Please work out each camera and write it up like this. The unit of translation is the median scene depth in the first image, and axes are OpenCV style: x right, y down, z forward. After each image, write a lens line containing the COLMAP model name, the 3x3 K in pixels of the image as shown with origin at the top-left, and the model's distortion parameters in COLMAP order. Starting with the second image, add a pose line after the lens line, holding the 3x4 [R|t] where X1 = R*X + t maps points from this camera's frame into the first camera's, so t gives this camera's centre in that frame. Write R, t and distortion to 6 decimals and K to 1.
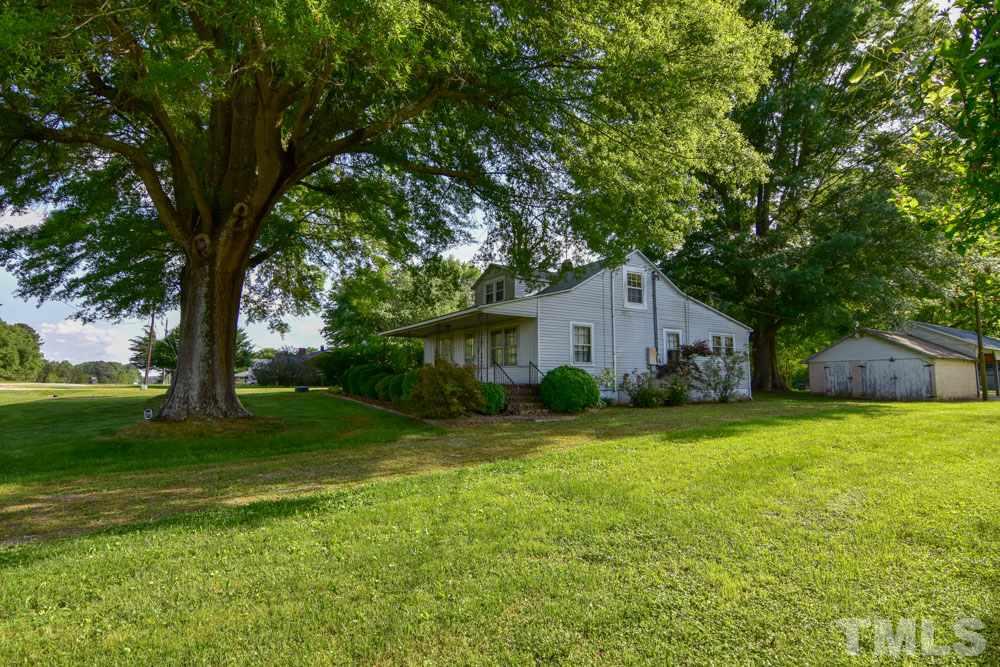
lens RADIAL K [[494.7, 0, 488.6], [0, 494.7, 329.8], [0, 0, 1]] dist [-0.001491, -0.007798]
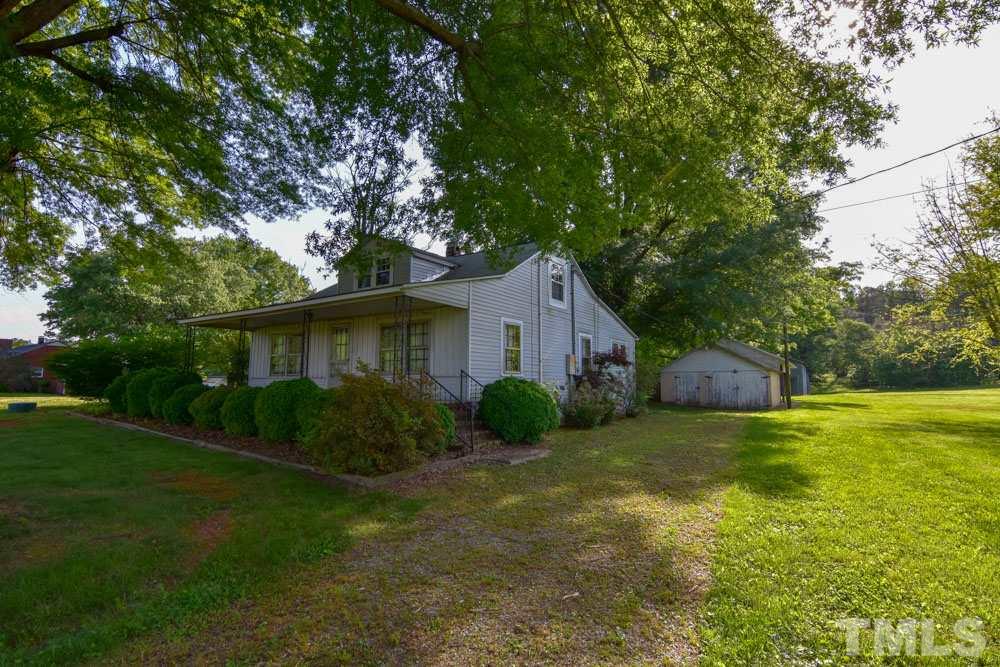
lens RADIAL K [[494.7, 0, 488.6], [0, 494.7, 329.8], [0, 0, 1]] dist [-0.001491, -0.007798]
pose [[0.909454, 0.047231, 0.413112, -0.140543], [-0.044855, 0.998874, -0.015455, 0.012518], [-0.413377, -0.004474, 0.910549, 0.274463]]
